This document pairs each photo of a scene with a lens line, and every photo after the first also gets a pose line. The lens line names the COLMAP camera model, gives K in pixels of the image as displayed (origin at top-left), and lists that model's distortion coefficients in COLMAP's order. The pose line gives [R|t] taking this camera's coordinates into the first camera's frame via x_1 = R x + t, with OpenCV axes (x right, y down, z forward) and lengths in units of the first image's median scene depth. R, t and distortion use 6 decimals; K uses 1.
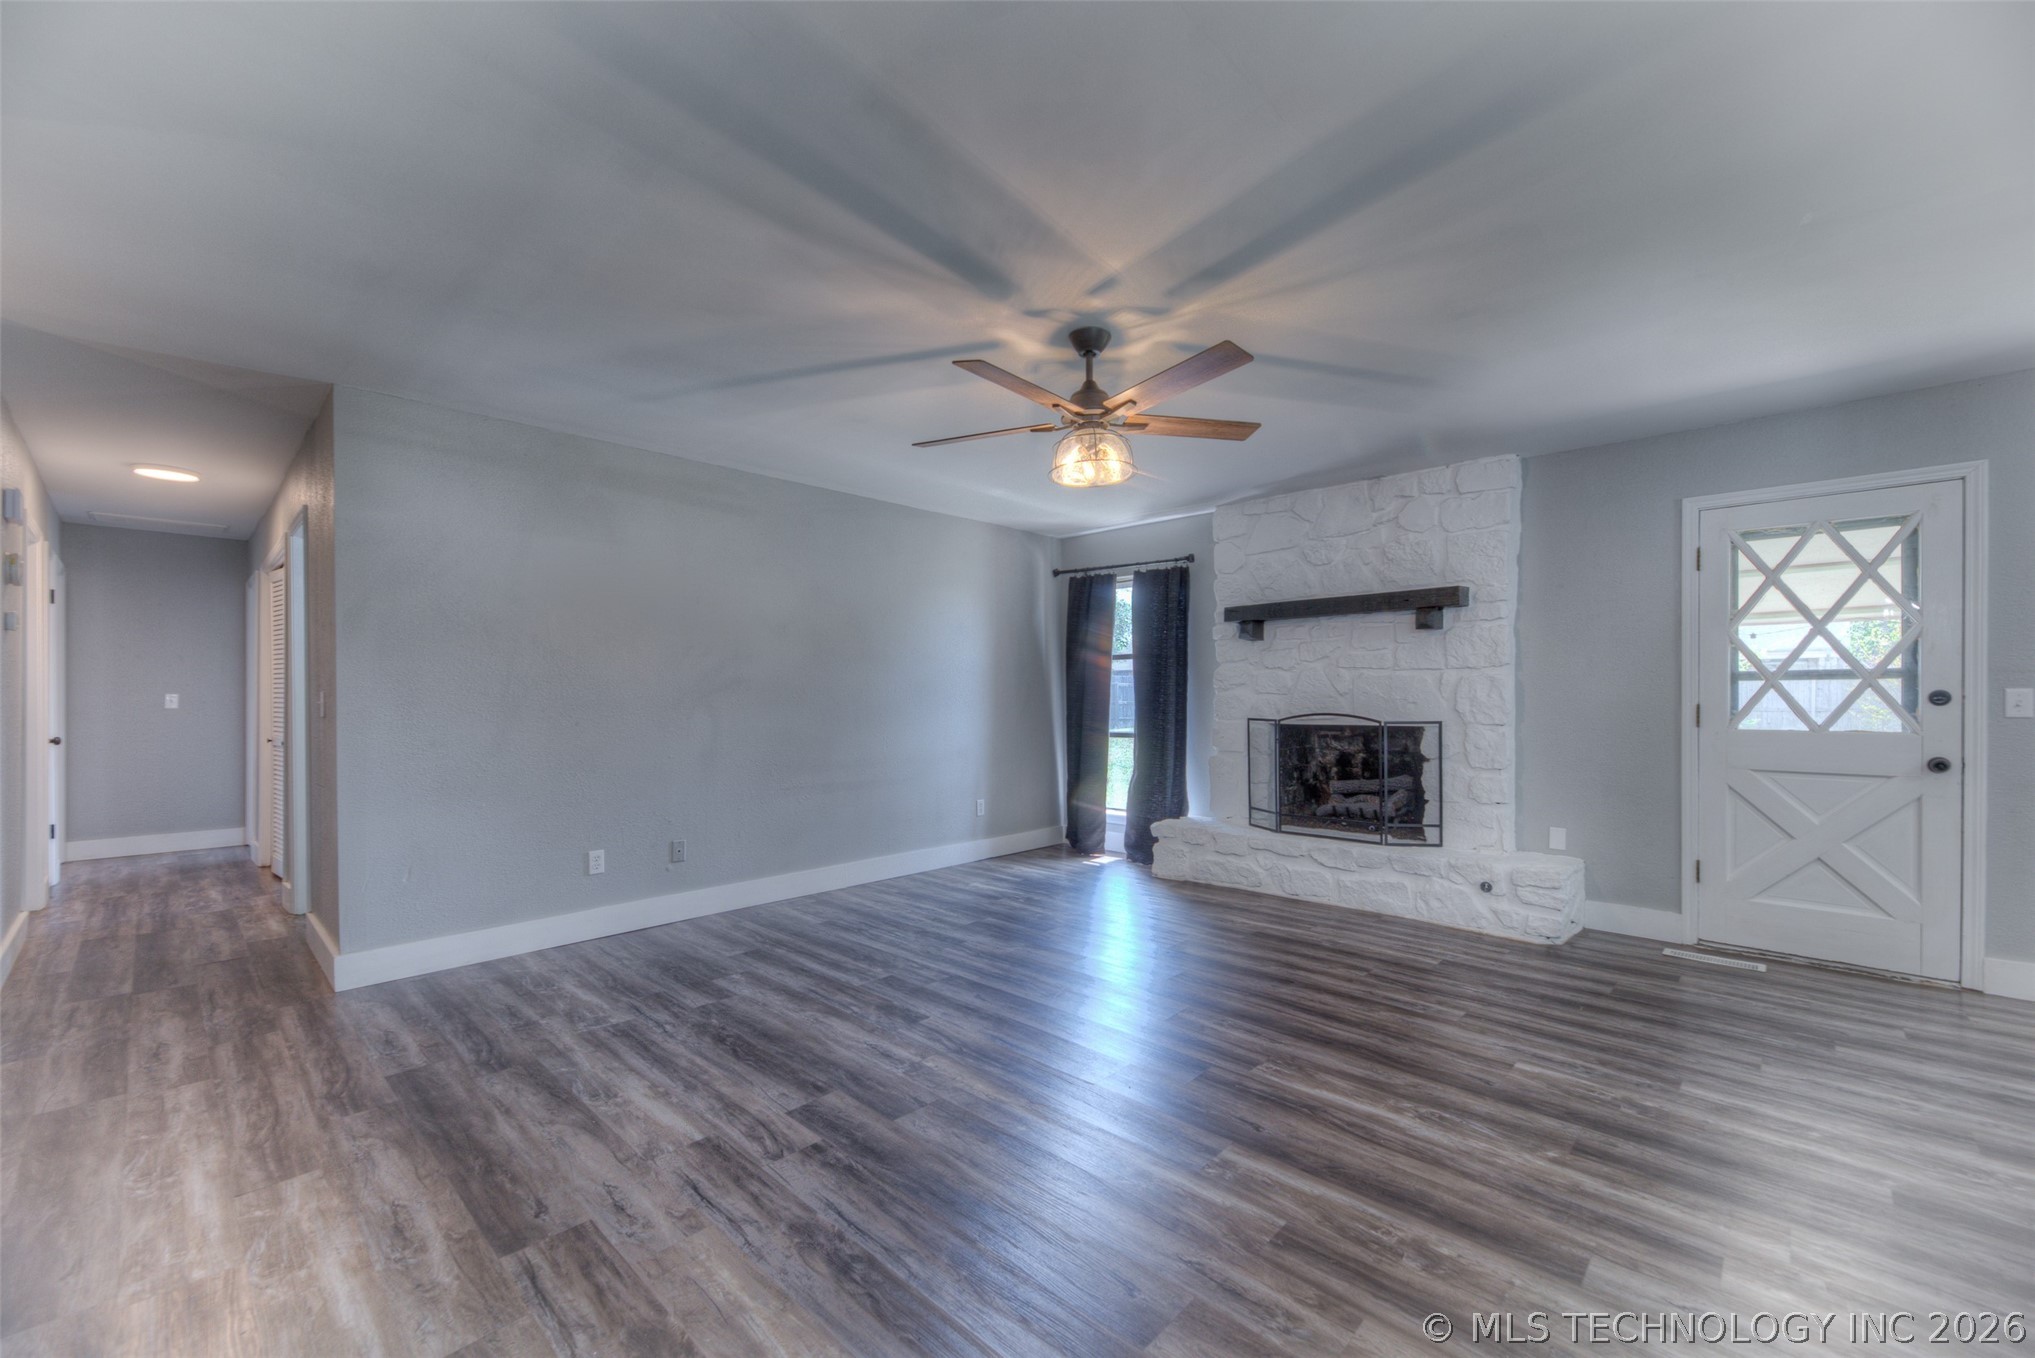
lens RADIAL K [[819.4, 0, 1006.6], [0, 819.4, 705.9], [0, 0, 1]] dist [0.009346, -0.003600]
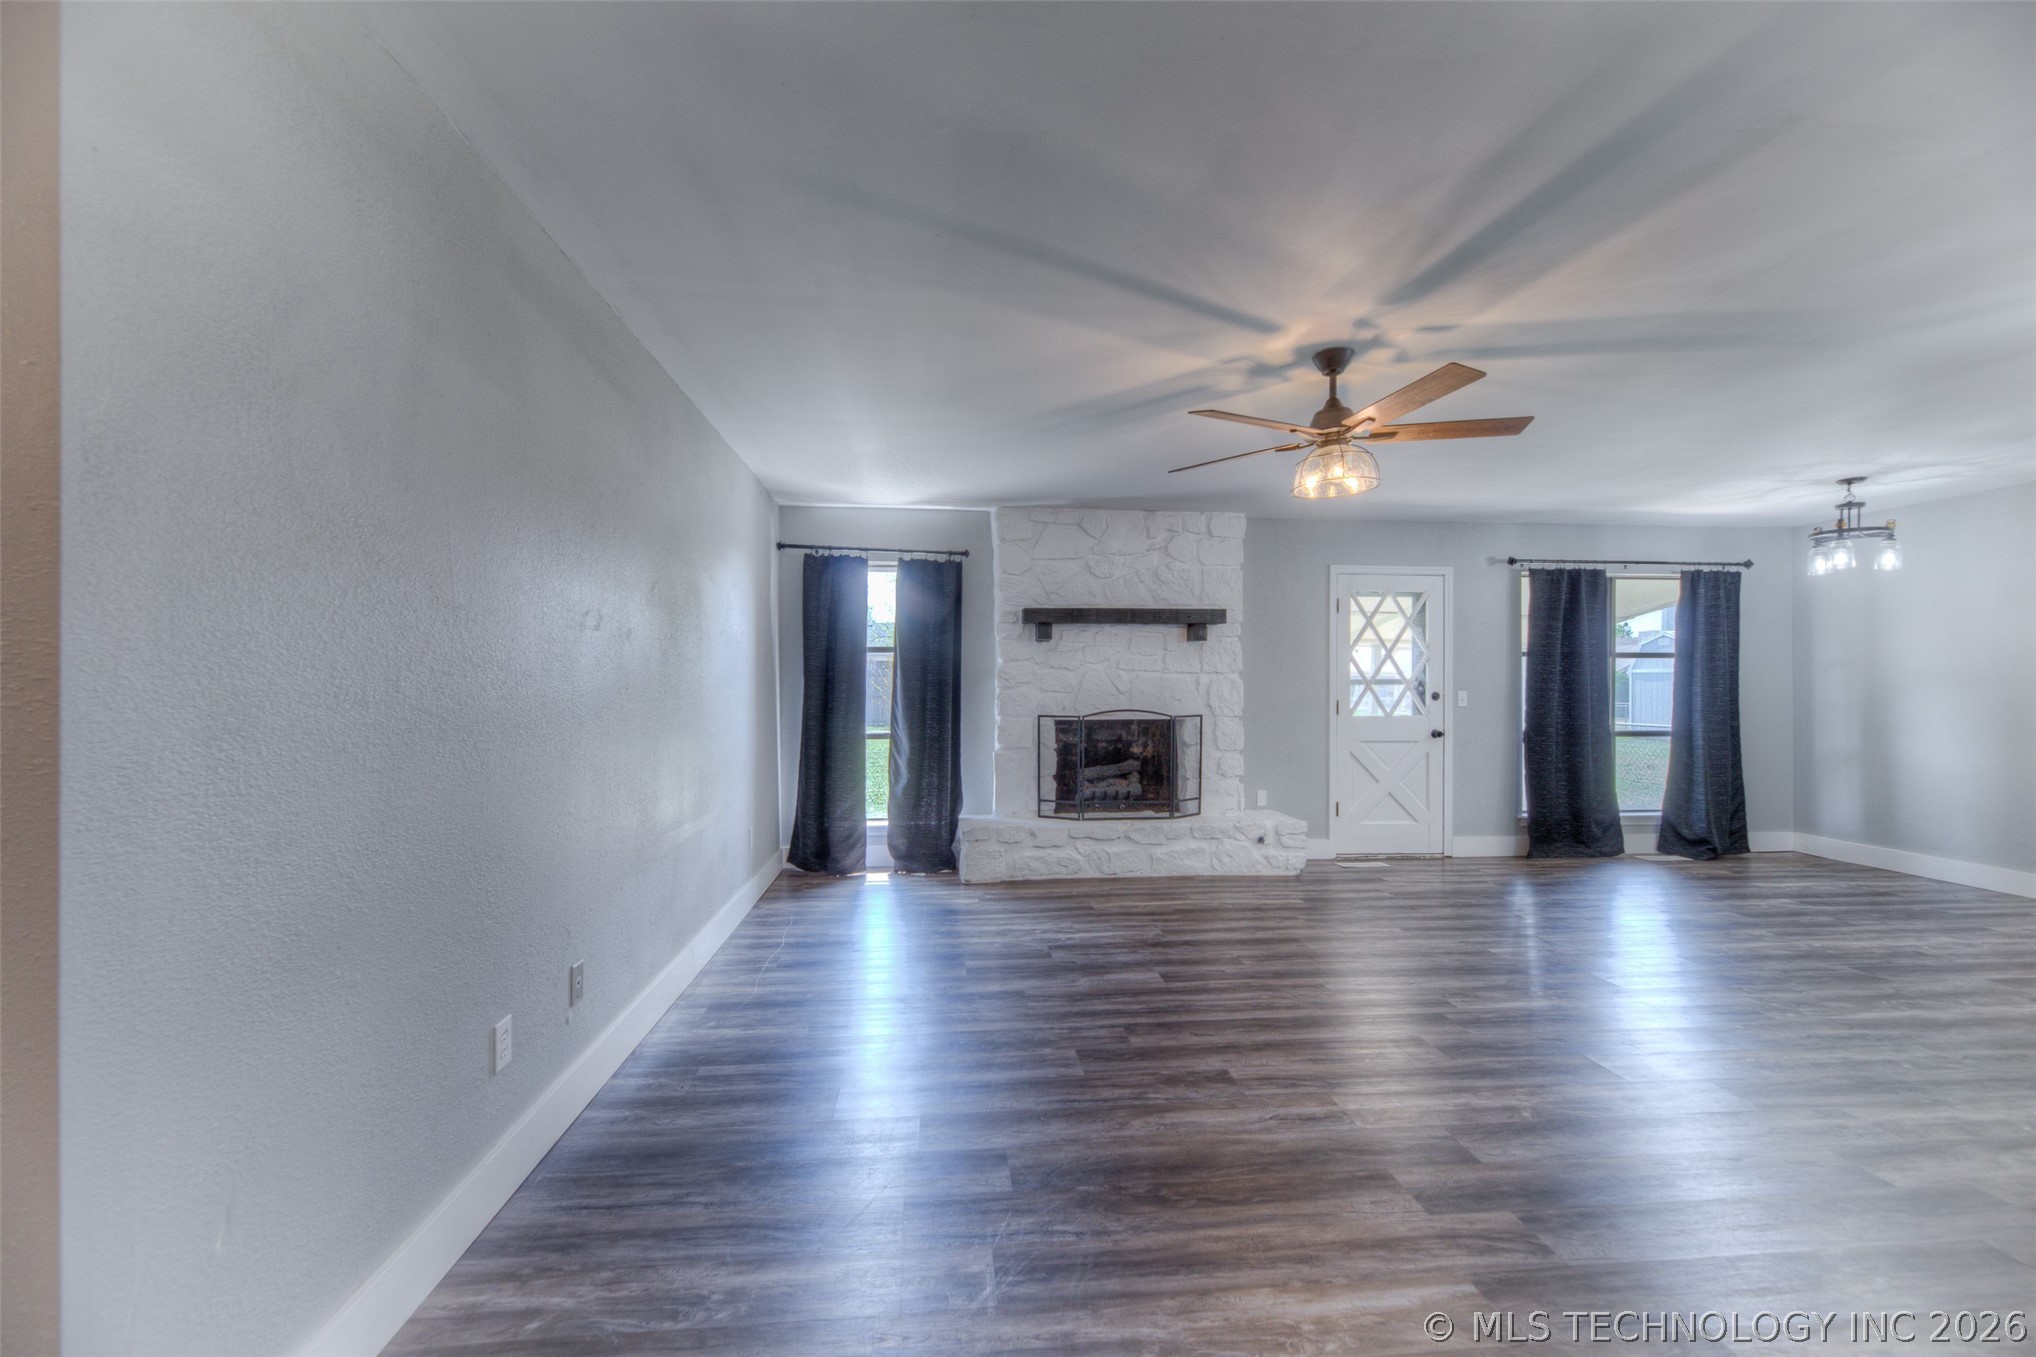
lens RADIAL K [[819.9, 0, 1007.0], [0, 819.9, 683.2], [0, 0, 1]] dist [0.009346, -0.003600]
pose [[0.650322, 0.007032, 0.759626, -0.681858], [0.005442, 0.999888, -0.013916, -0.014484], [-0.759639, 0.013184, 0.650211, 0.453501]]
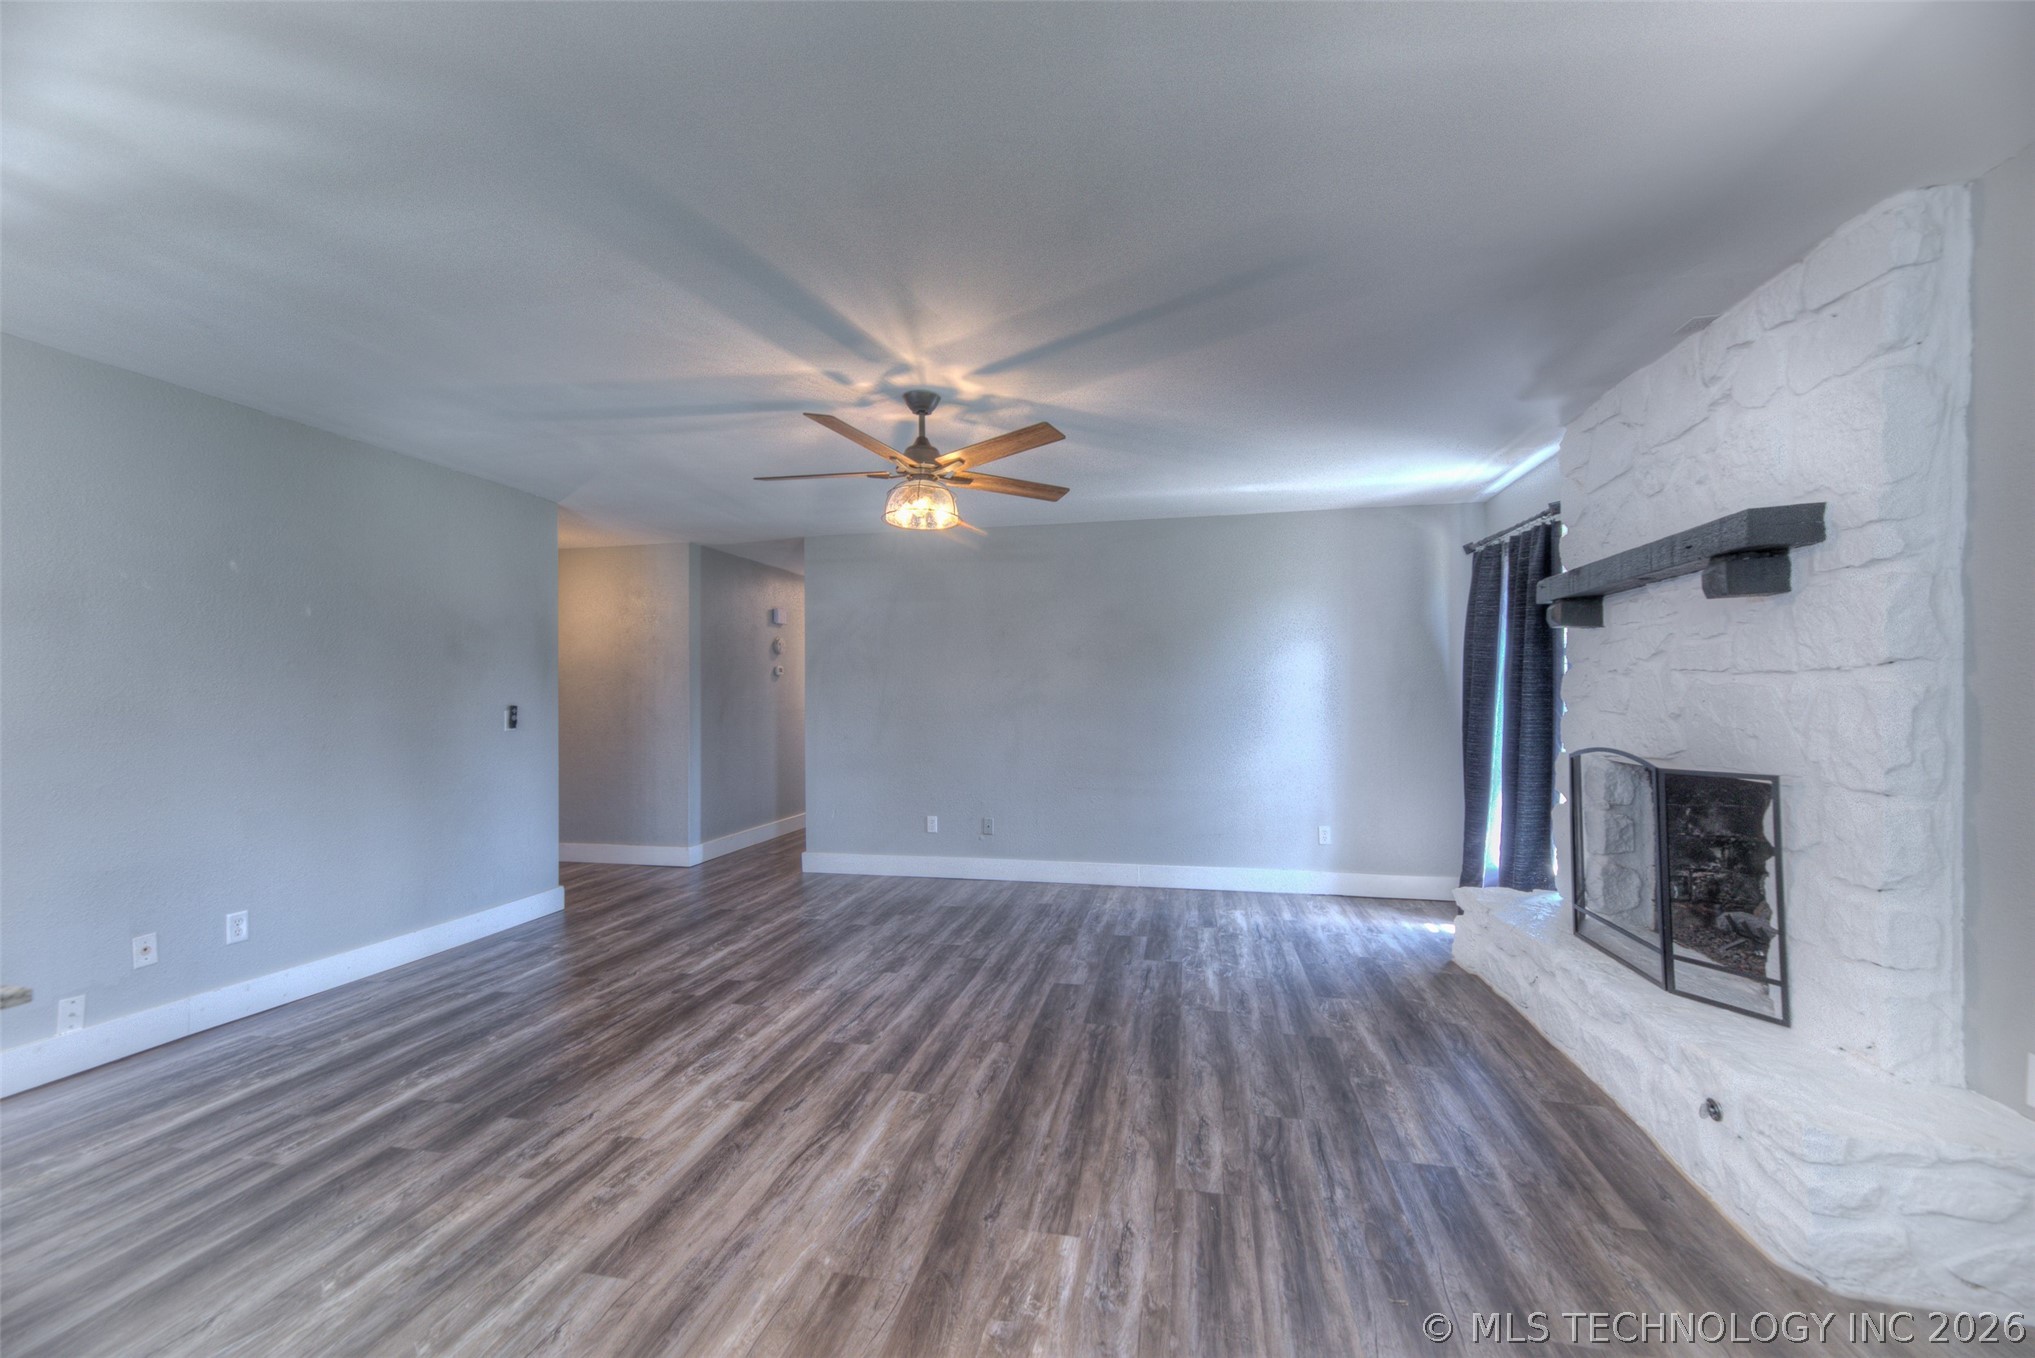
lens RADIAL K [[819.4, 0, 1009.1], [0, 819.4, 698.0], [0, 0, 1]] dist [0.009346, -0.003600]
pose [[0.521260, 0.001584, -0.853397, 0.790696], [-0.006912, 0.999973, -0.002365, -0.027296], [0.853370, 0.007131, 0.521257, 0.370024]]
